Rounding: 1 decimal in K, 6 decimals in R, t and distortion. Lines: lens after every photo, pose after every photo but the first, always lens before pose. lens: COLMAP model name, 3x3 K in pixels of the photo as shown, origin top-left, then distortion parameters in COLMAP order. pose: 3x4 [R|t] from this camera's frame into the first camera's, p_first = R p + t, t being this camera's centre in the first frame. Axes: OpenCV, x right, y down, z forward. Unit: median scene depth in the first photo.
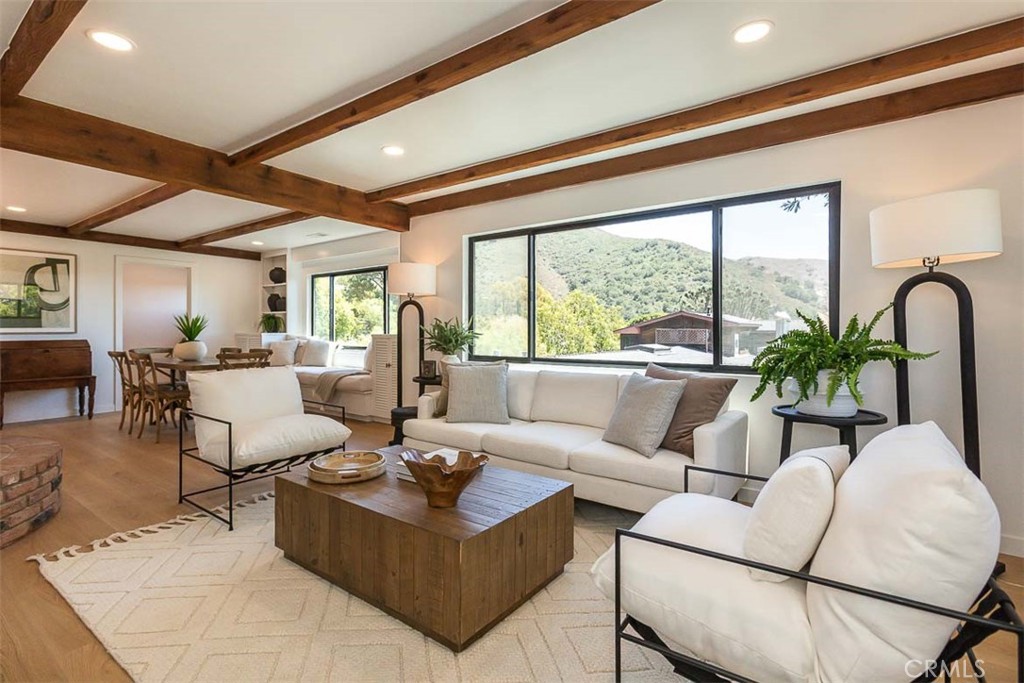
lens RADIAL K [[478.6, 0, 513.1], [0, 478.6, 330.6], [0, 0, 1]] dist [0.003474, 0.000967]
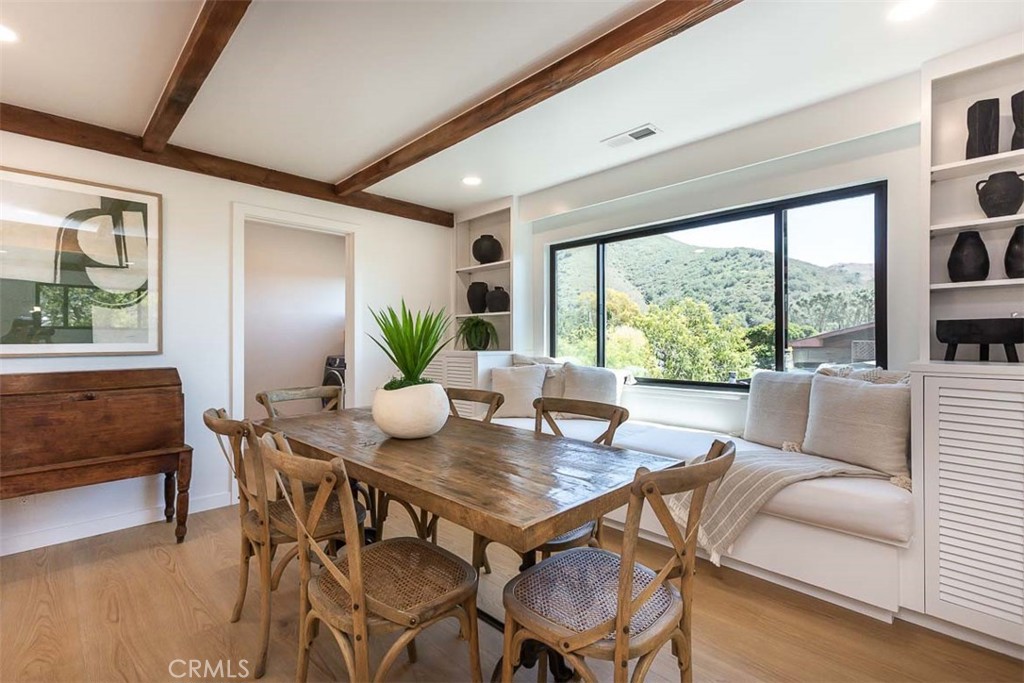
lens RADIAL K [[461.2, 0, 512.0], [0, 461.2, 341.5], [0, 0, 1]] dist [0.001654, 0.000317]
pose [[0.986531, -0.001158, -0.163573, -0.540565], [0.000993, 0.999999, -0.001093, -0.007135], [0.163574, 0.000916, 0.986531, 0.671289]]
